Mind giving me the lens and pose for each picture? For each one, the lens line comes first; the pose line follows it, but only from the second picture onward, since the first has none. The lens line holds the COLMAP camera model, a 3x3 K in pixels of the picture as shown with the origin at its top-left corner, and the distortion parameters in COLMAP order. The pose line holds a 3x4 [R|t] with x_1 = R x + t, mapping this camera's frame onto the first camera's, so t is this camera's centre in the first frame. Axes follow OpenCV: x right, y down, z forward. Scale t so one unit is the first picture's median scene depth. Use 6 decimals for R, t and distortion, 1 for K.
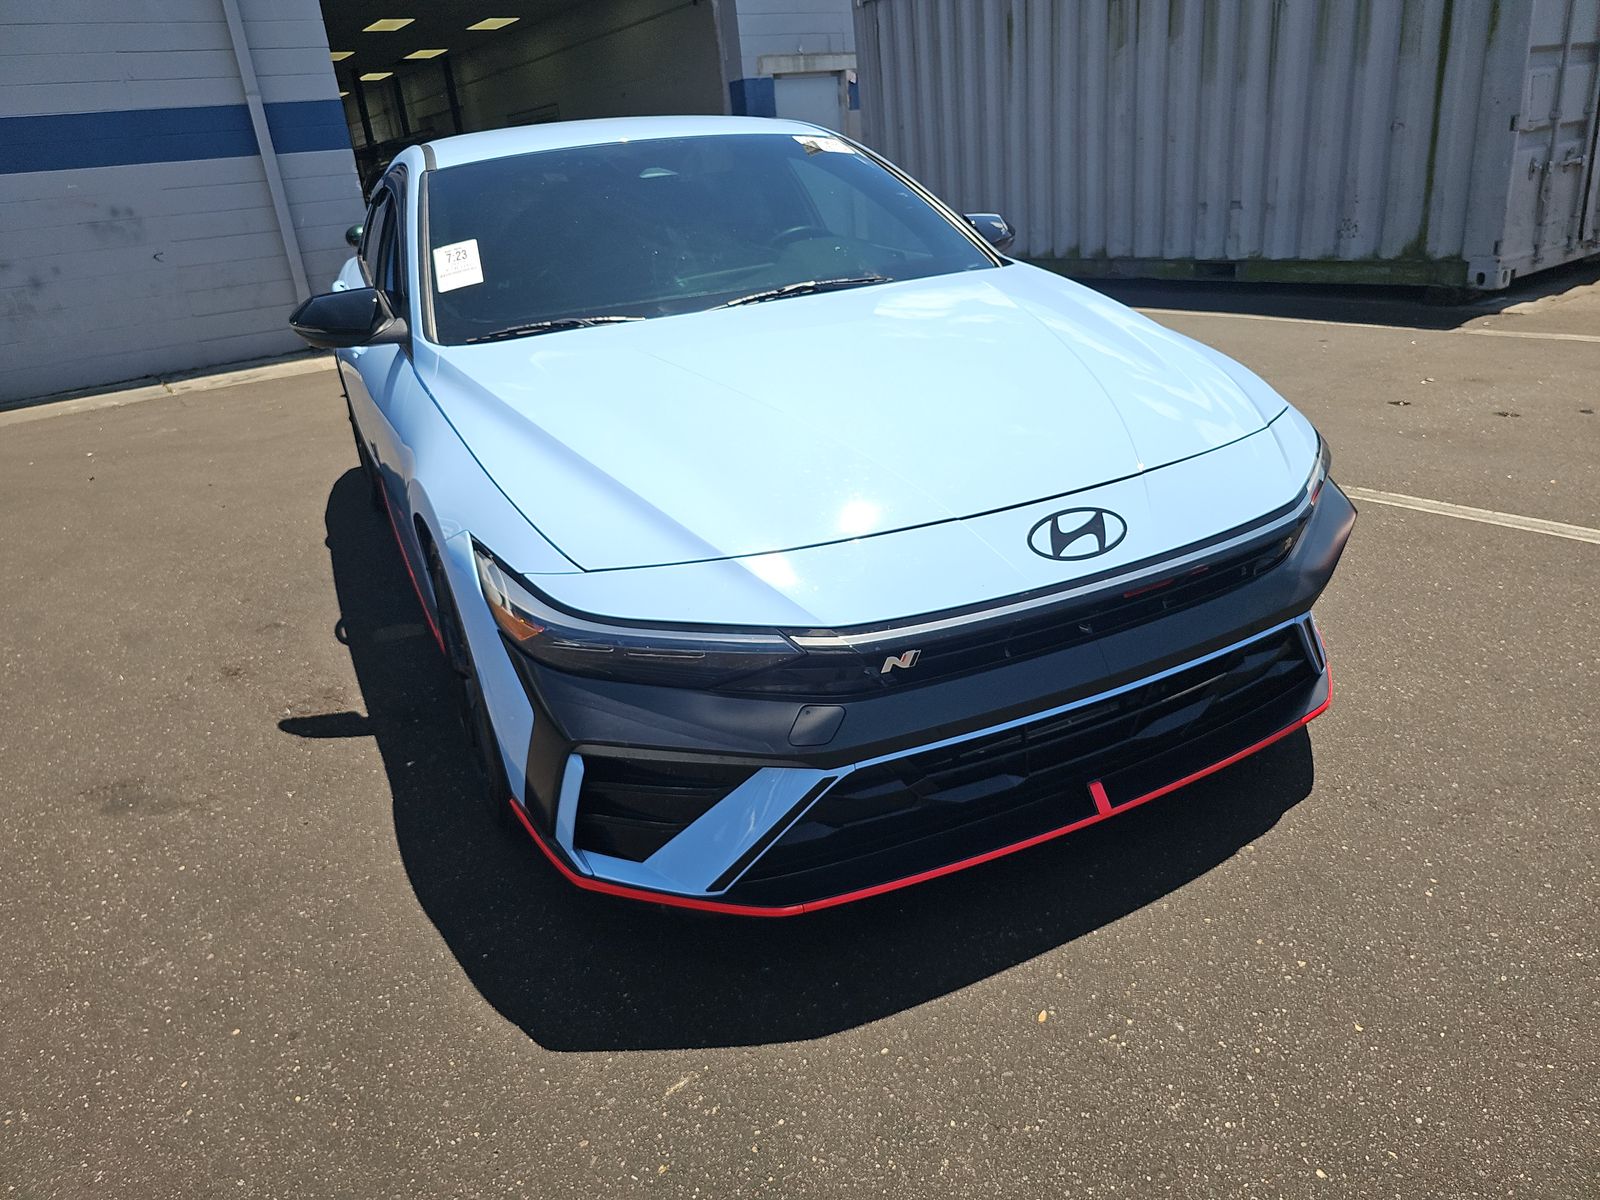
lens RADIAL K [[1057.6, 0, 800.0], [0, 1057.6, 600.0], [0, 0, 1]] dist [0.032562, -0.033958]
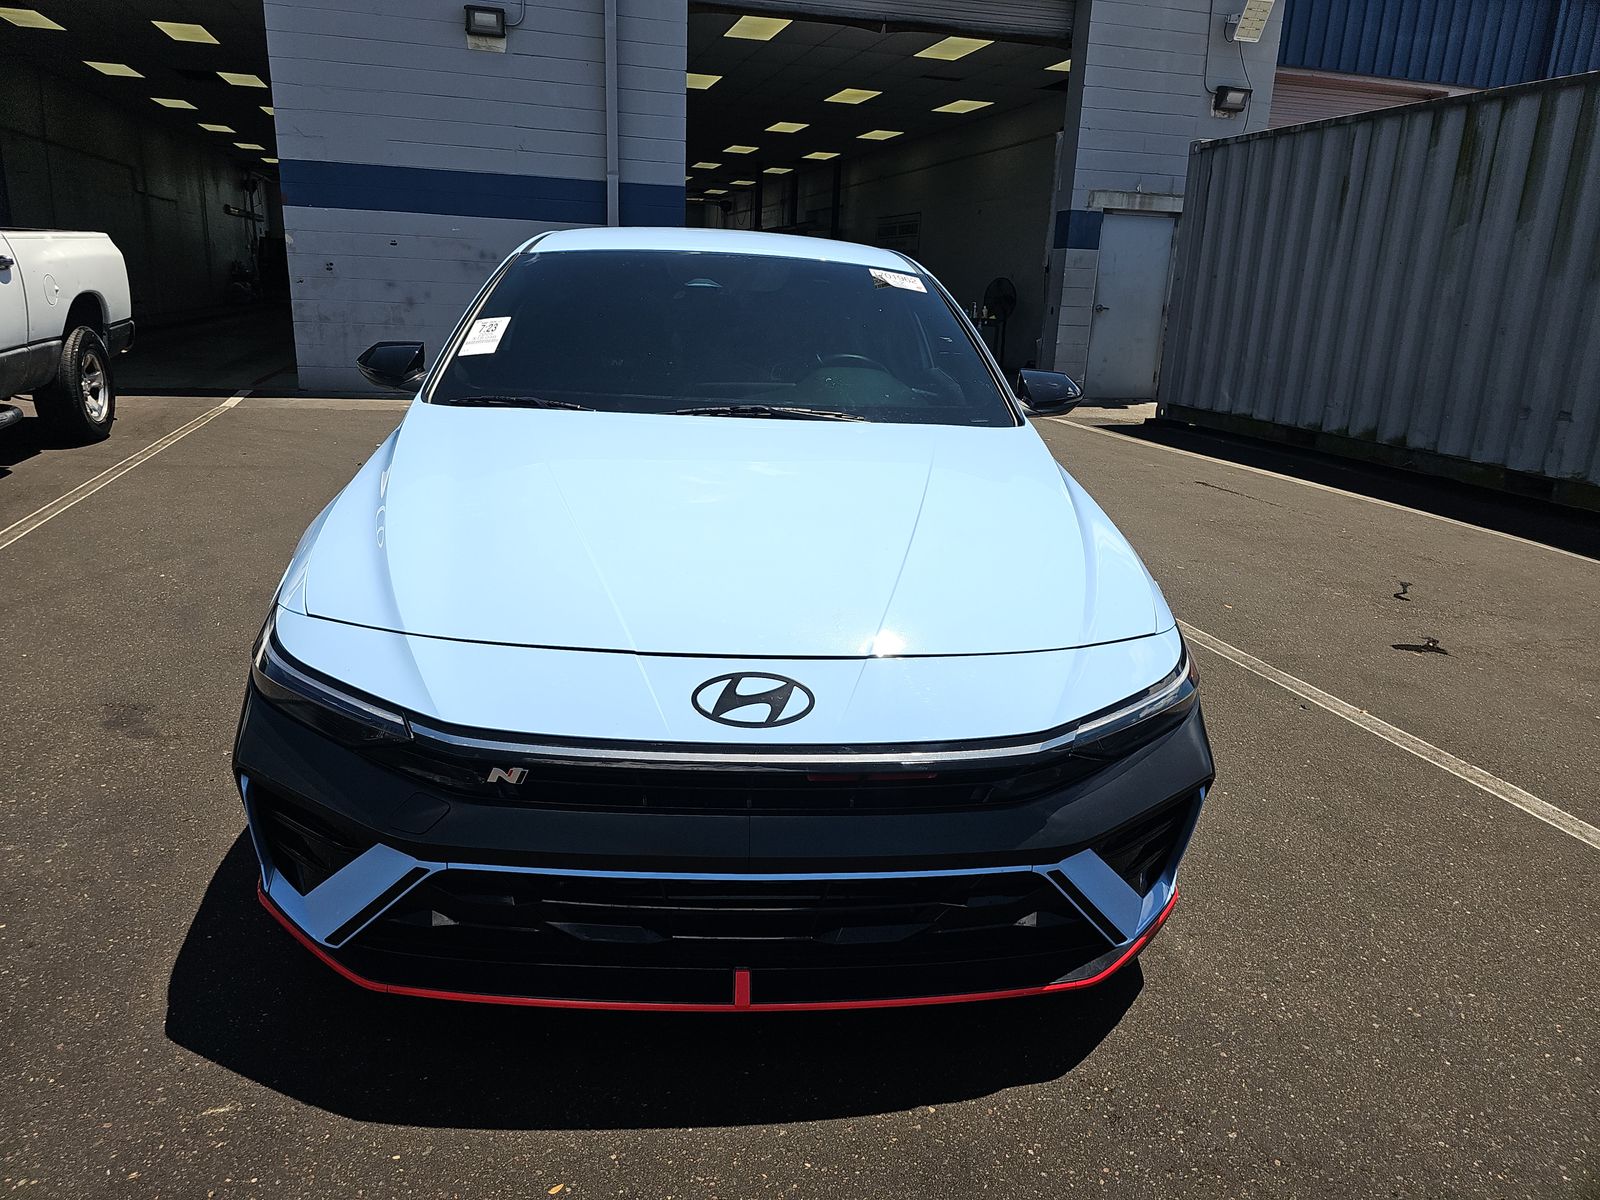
lens RADIAL K [[1047.5, 0, 767.8], [0, 1047.5, 602.8], [0, 0, 1]] dist [0.050164, -0.051615]
pose [[0.920491, 0.233922, -0.313013, 0.120018], [-0.259333, 0.964894, -0.041543, -0.024591], [0.292307, 0.119414, 0.948840, 0.022348]]
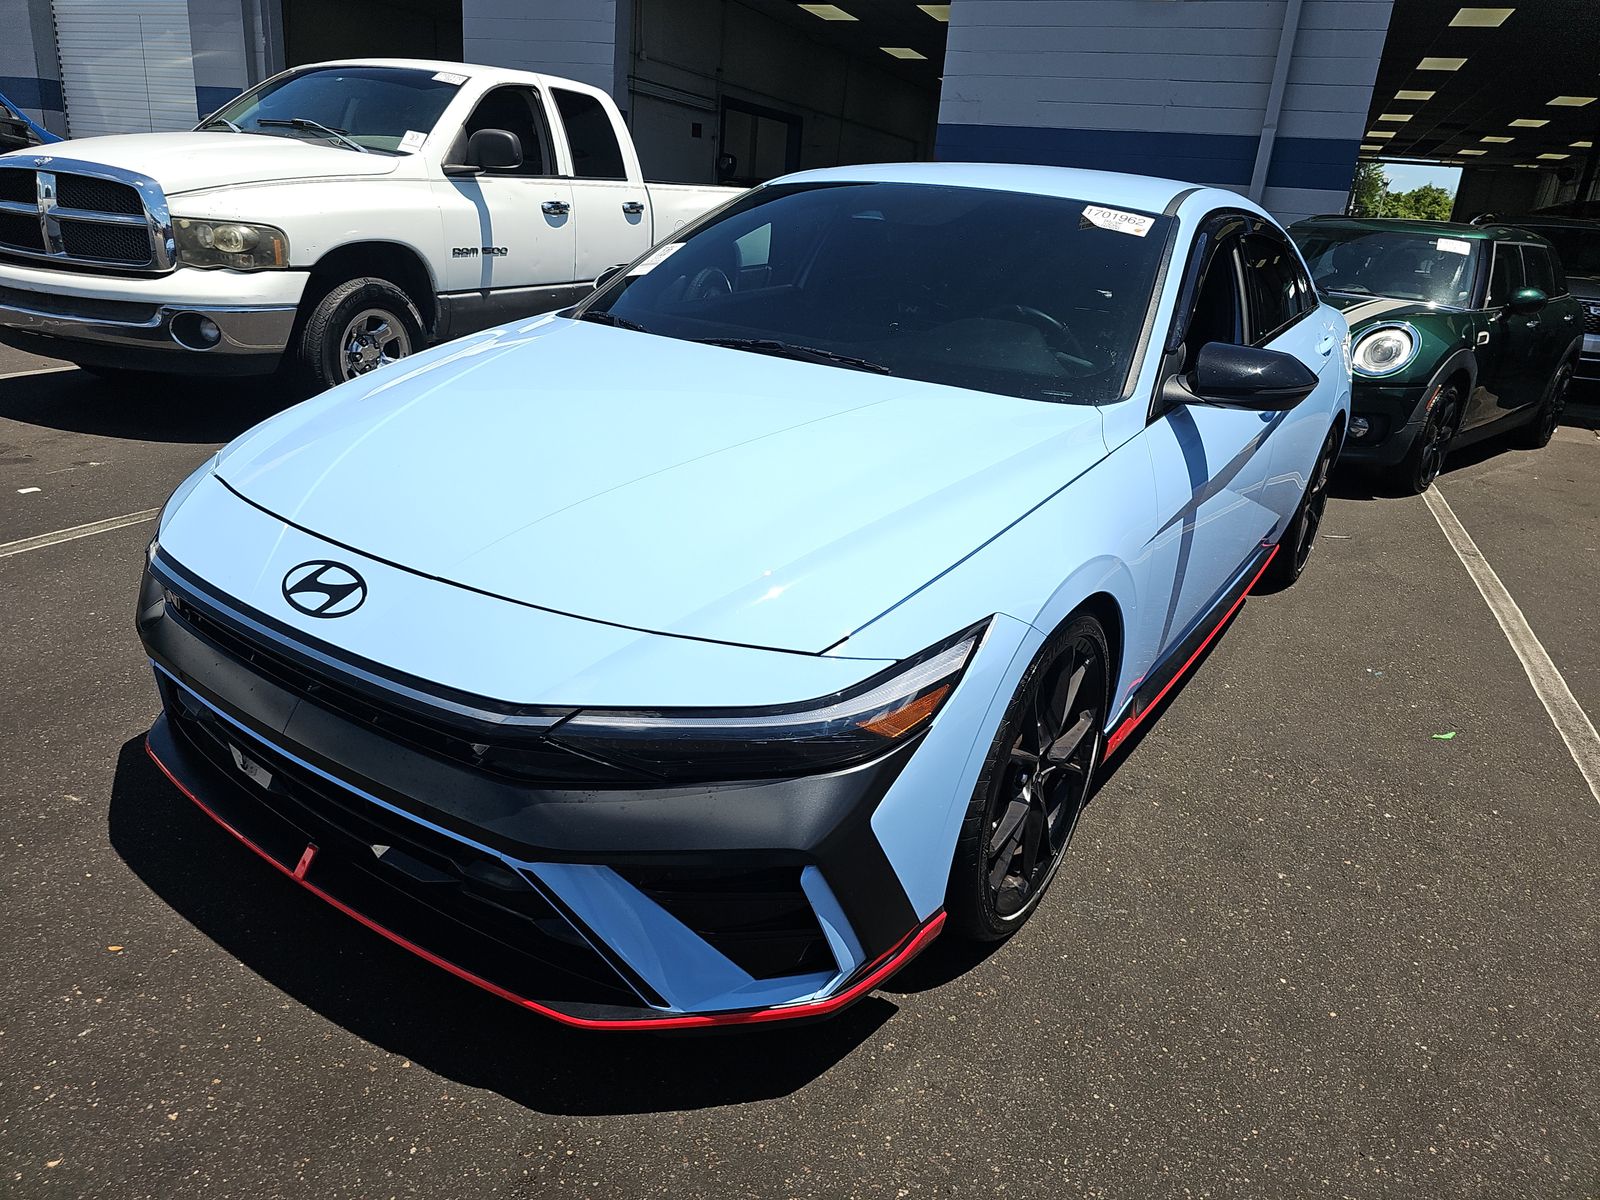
lens RADIAL K [[1057.6, 0, 800.0], [0, 1057.6, 600.0], [0, 0, 1]] dist [0.032562, -0.033958]
pose [[0.485879, 0.420414, -0.766273, 0.266482], [-0.439614, 0.875298, 0.201480, -0.095930], [0.755422, 0.238969, 0.610108, 0.162666]]
